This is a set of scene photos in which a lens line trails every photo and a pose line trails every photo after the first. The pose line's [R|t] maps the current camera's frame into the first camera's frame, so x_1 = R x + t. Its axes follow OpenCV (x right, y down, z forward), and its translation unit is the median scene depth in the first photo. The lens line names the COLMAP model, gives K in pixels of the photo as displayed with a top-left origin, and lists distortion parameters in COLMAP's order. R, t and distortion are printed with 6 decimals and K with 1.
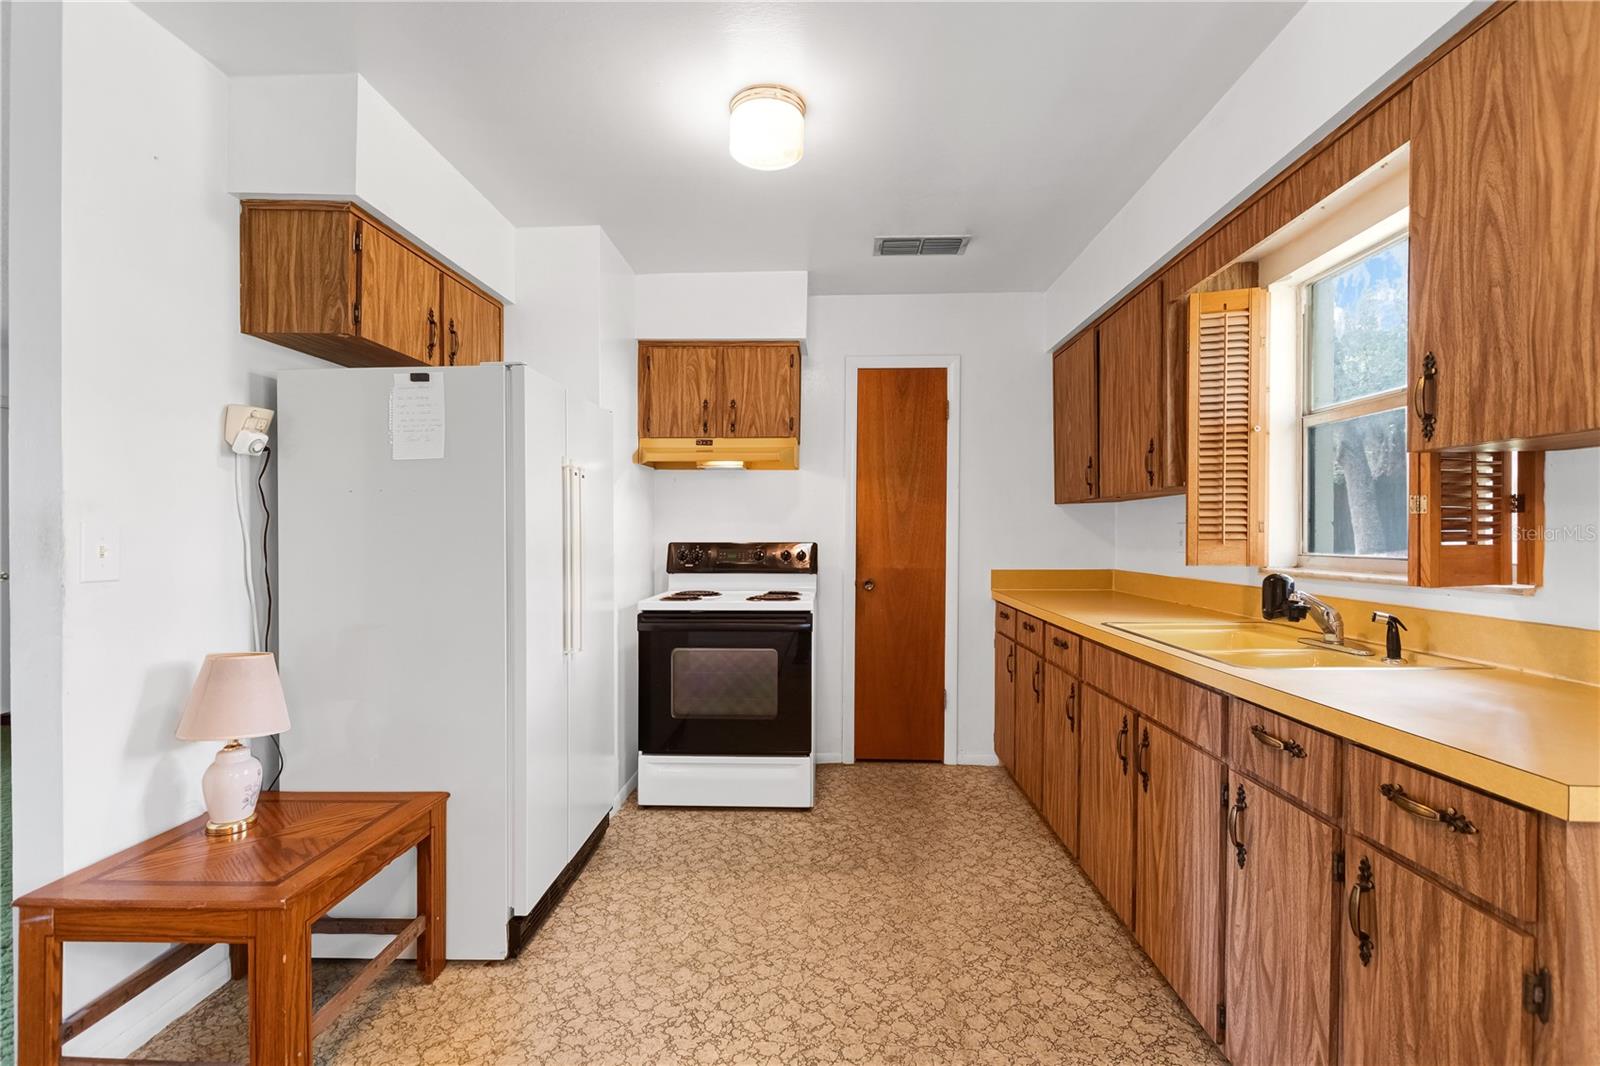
lens RADIAL K [[717.3, 0, 798.7], [0, 717.3, 530.2], [0, 0, 1]] dist [0.006696, 0.000196]
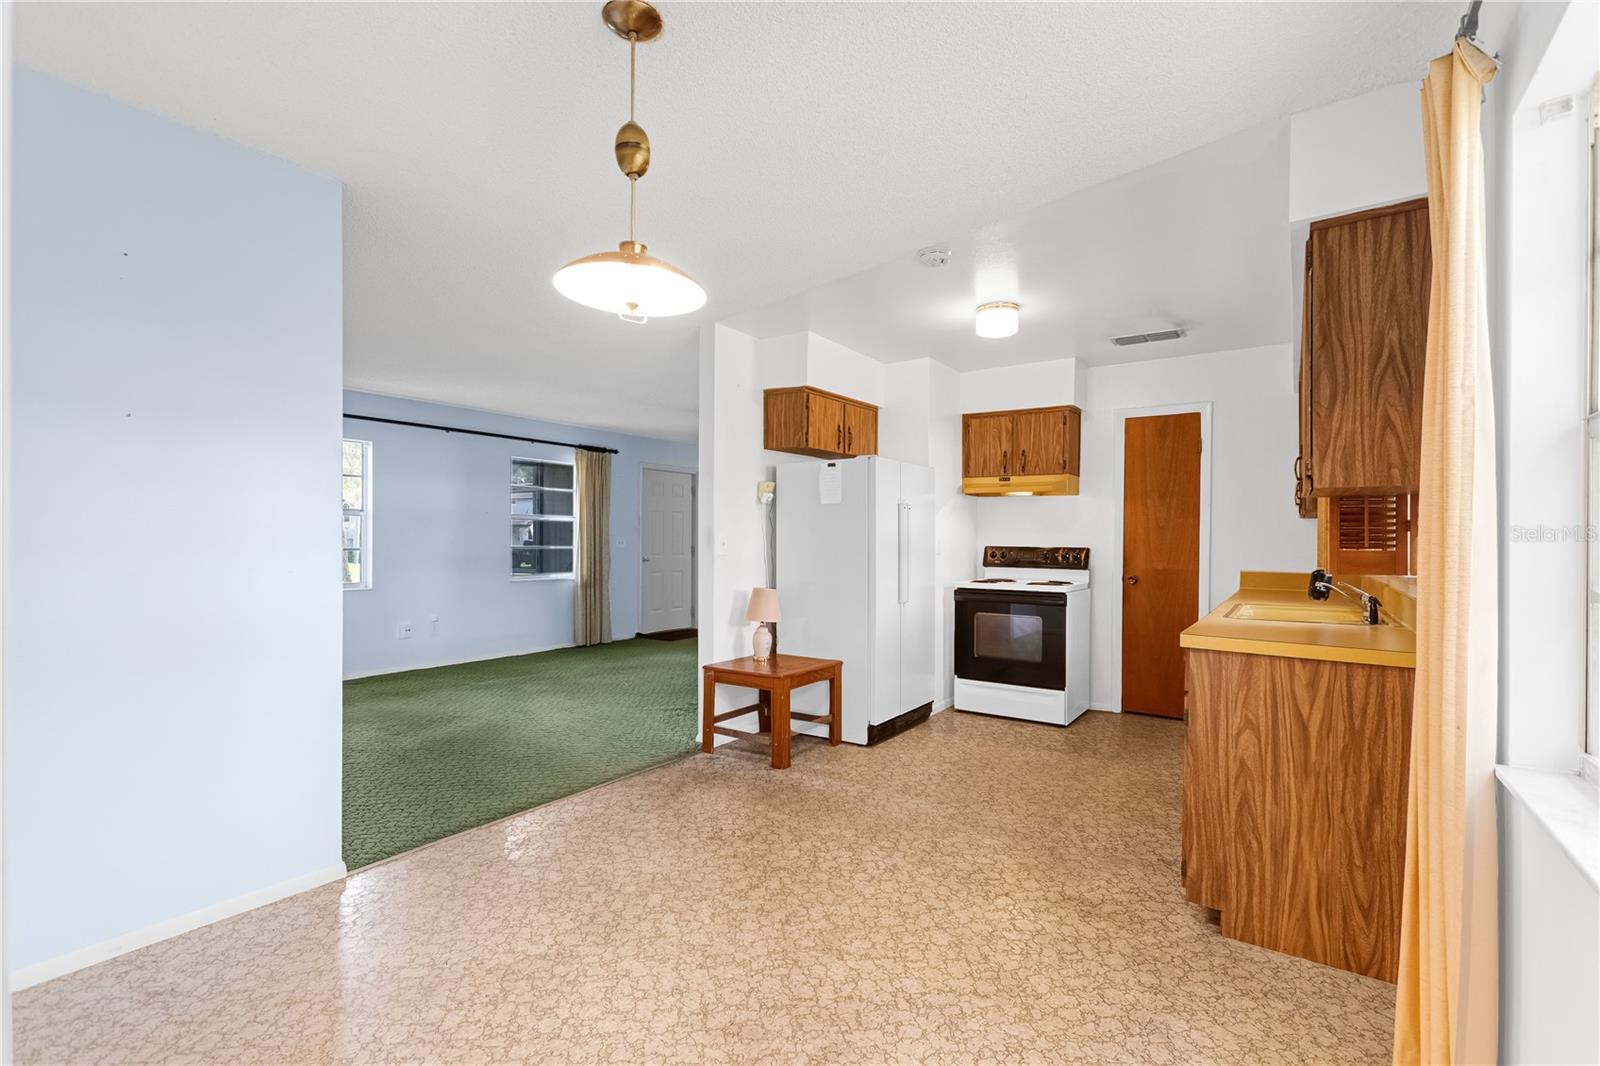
lens RADIAL K [[718.5, 0, 799.6], [0, 718.5, 541.3], [0, 0, 1]] dist [0.002352, 0.000305]
pose [[0.847340, 0.010453, -0.530947, 0.441213], [-0.007003, 0.999939, 0.008511, -0.004159], [0.531004, -0.003494, 0.847362, -0.719871]]
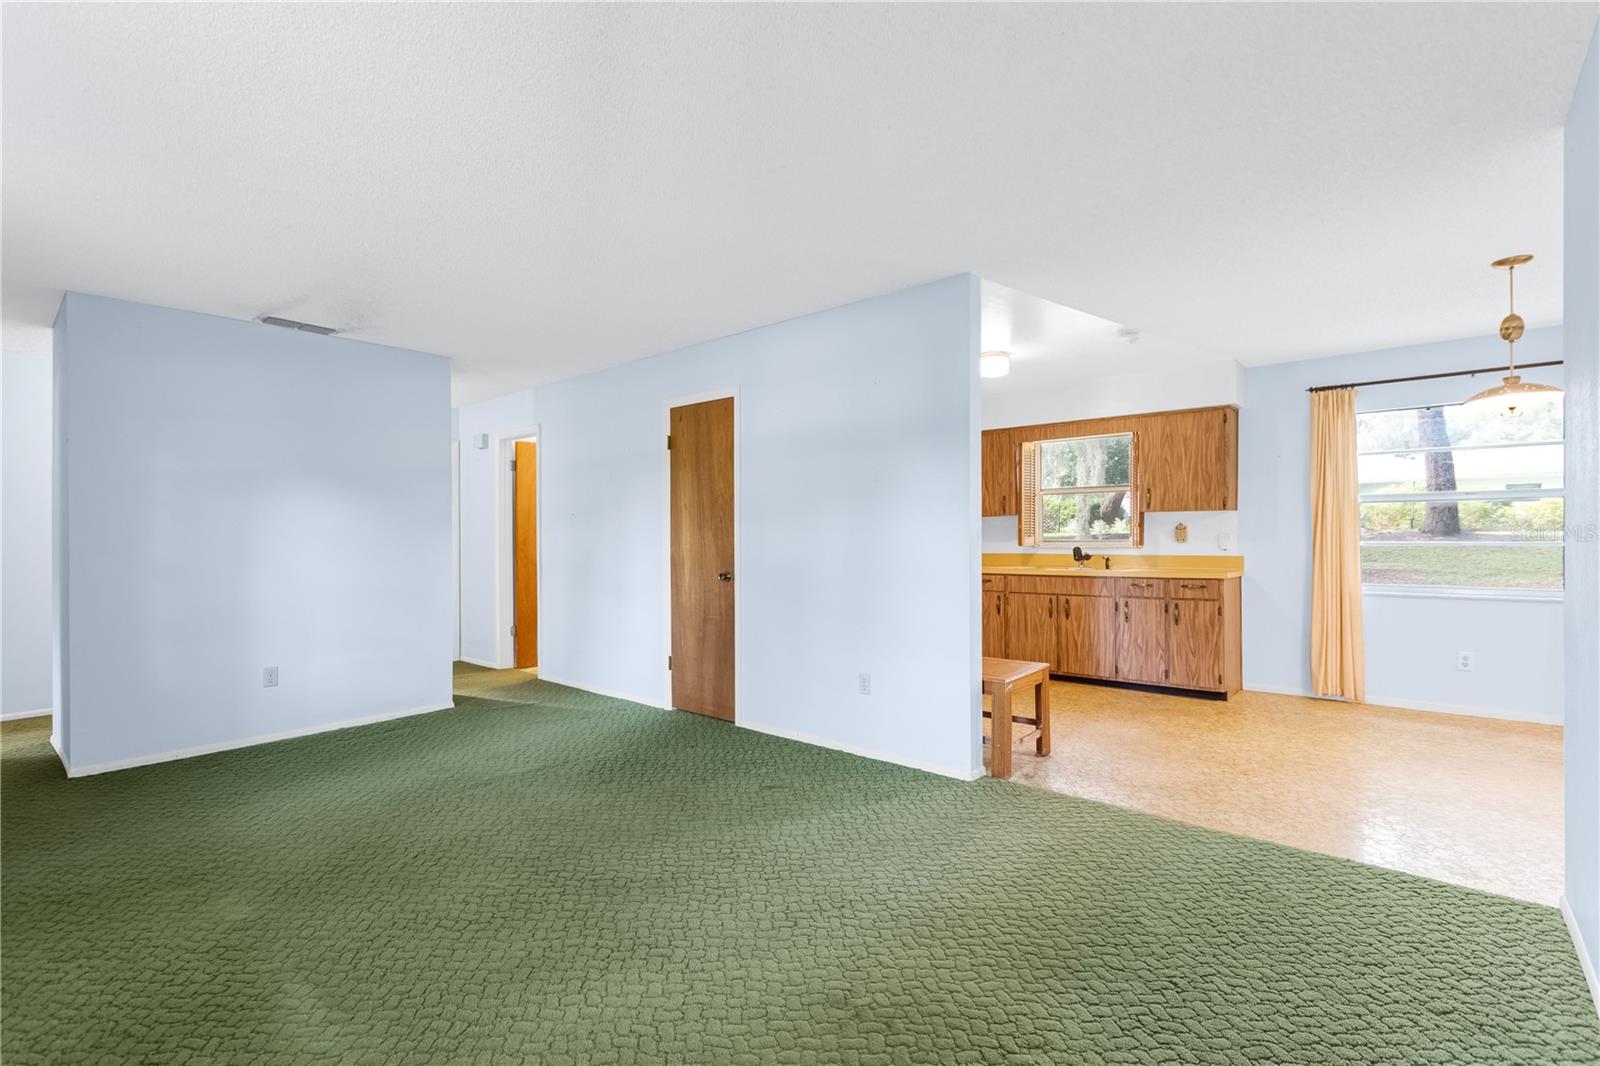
lens RADIAL K [[707.6, 0, 804.4], [0, 707.6, 553.1], [0, 0, 1]] dist [0.001157, 0.000146]
pose [[0.621831, -0.020529, 0.782882, -1.999340], [0.001563, 0.999687, 0.024972, 0.011451], [-0.783150, -0.014305, 0.621669, 0.028036]]
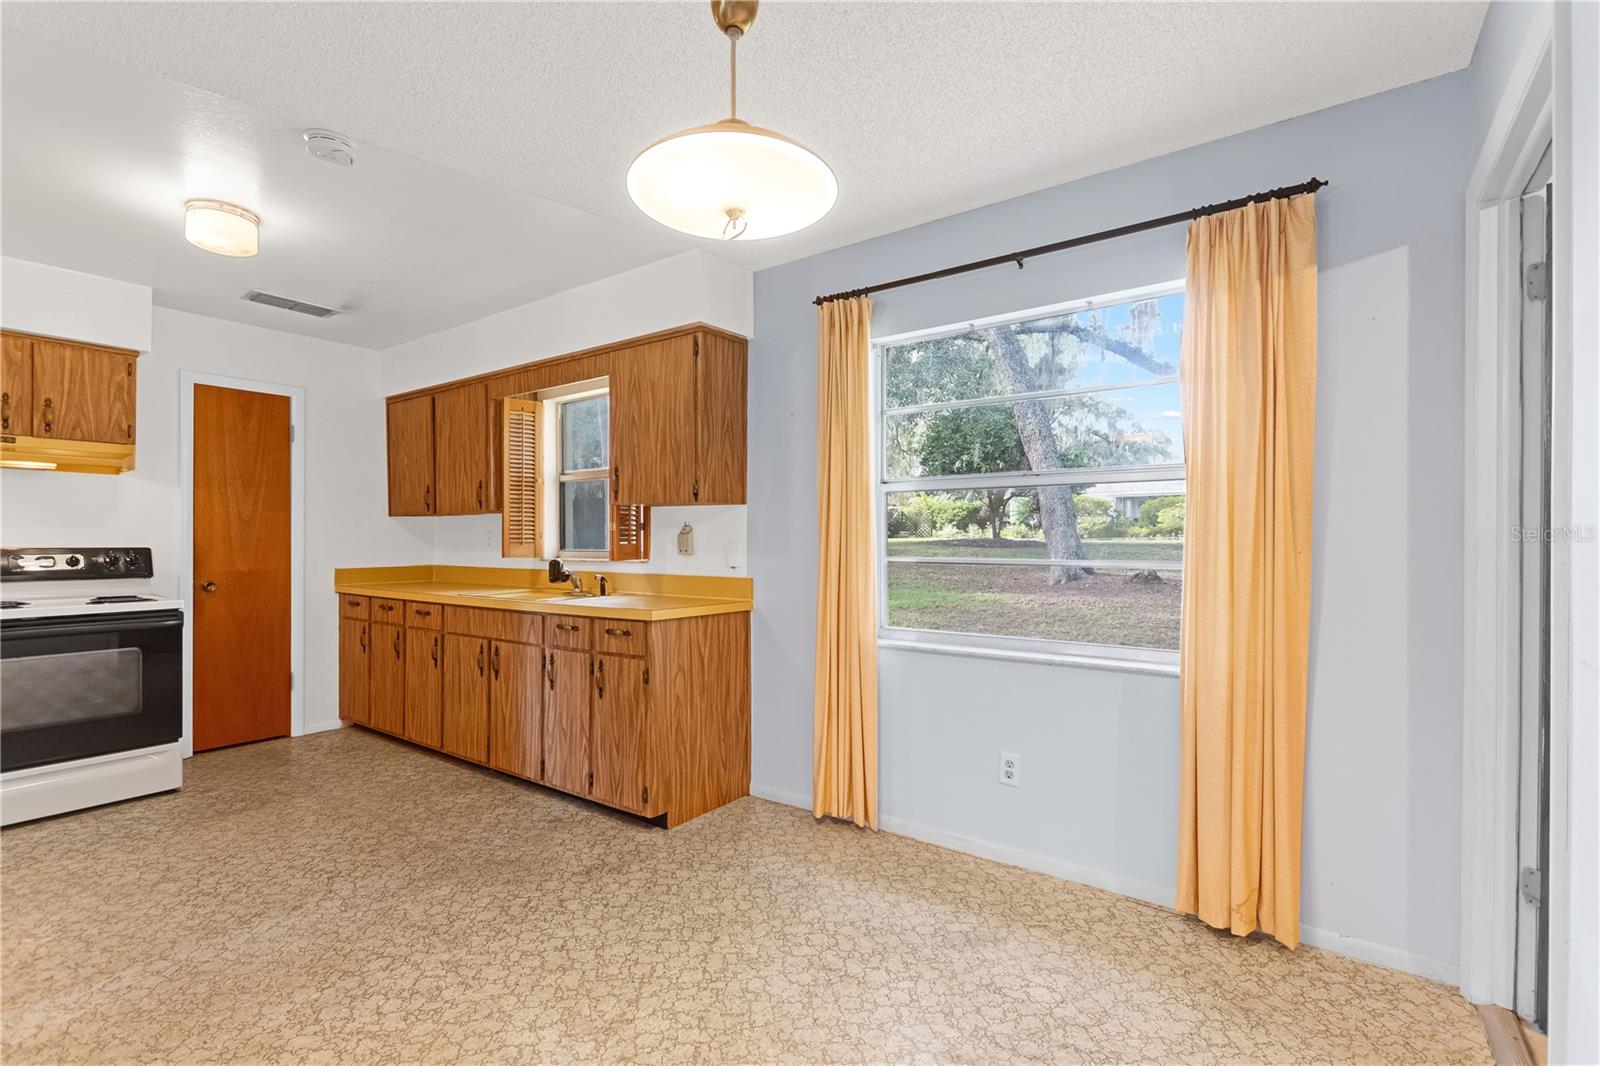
lens RADIAL K [[711.8, 0, 800.6], [0, 711.8, 557.1], [0, 0, 1]] dist [0.001047, -0.000396]
pose [[0.548322, -0.020025, 0.836027, -0.483335], [-0.003332, 0.999653, 0.026129, 0.001228], [-0.836260, -0.017113, 0.548065, -0.509259]]
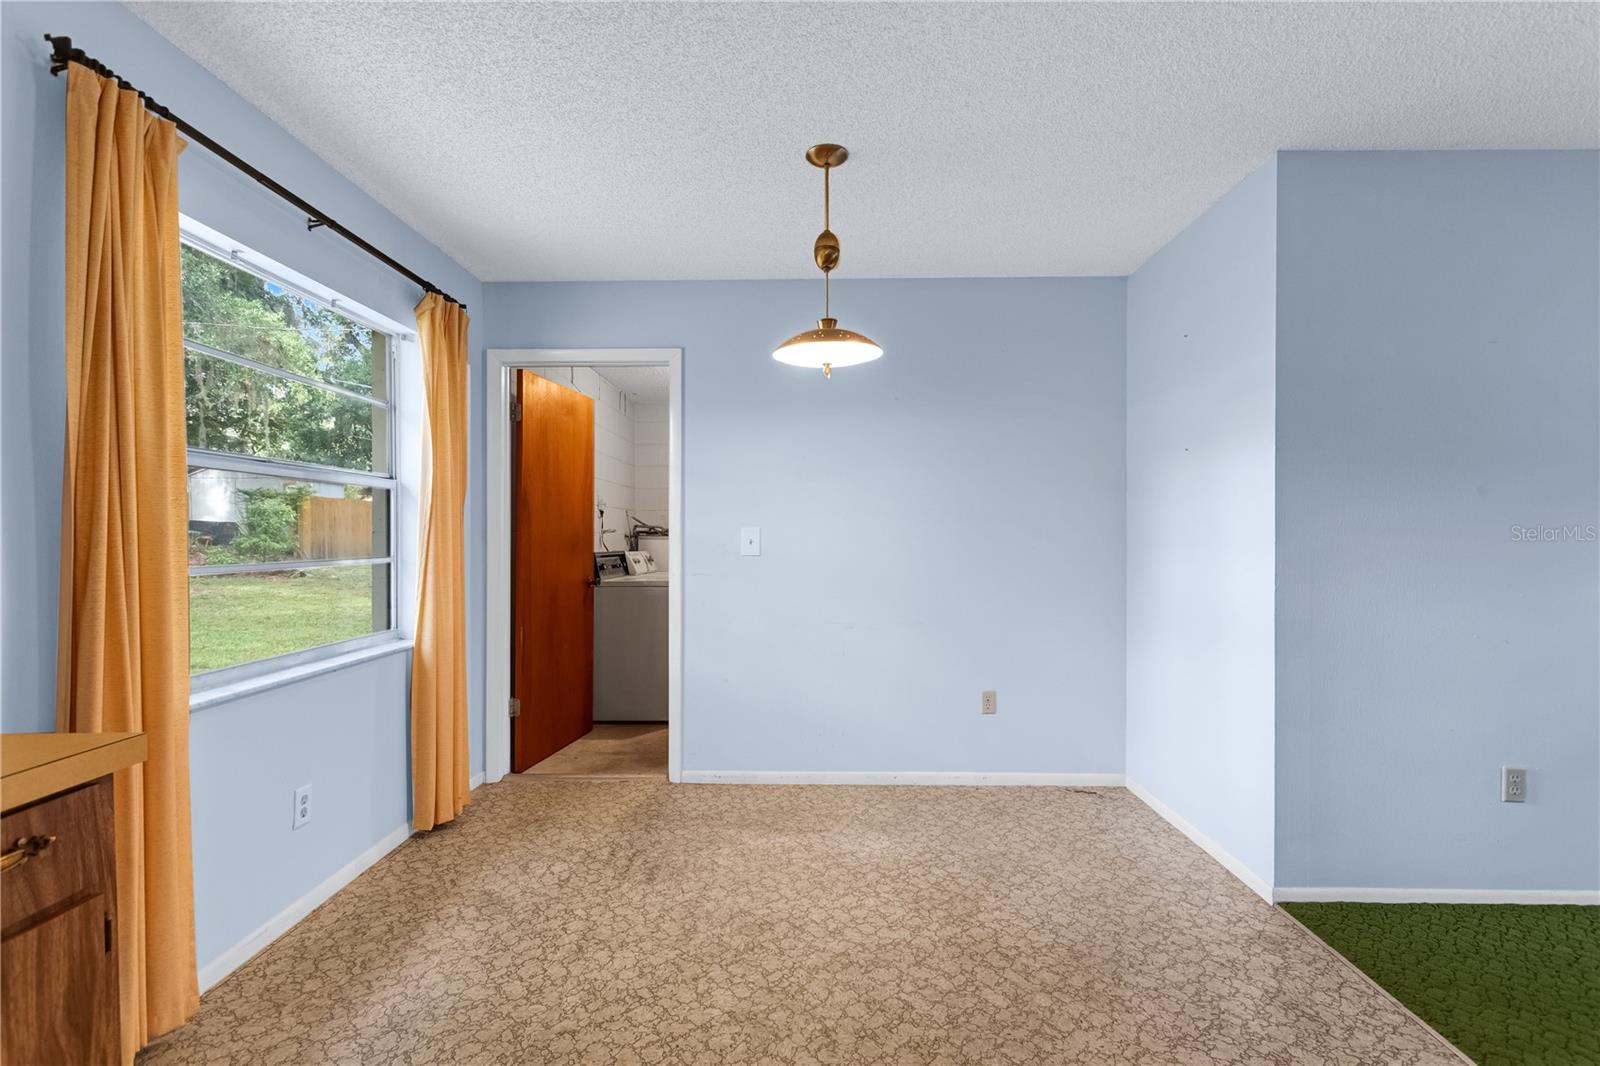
lens RADIAL K [[718.5, 0, 799.6], [0, 718.5, 541.3], [0, 0, 1]] dist [0.002352, 0.000305]
pose [[-0.999629, 0.003118, -0.027064, -0.024621], [0.002948, 0.999976, 0.006336, 0.001888], [0.027083, 0.006254, -0.999614, 0.795071]]
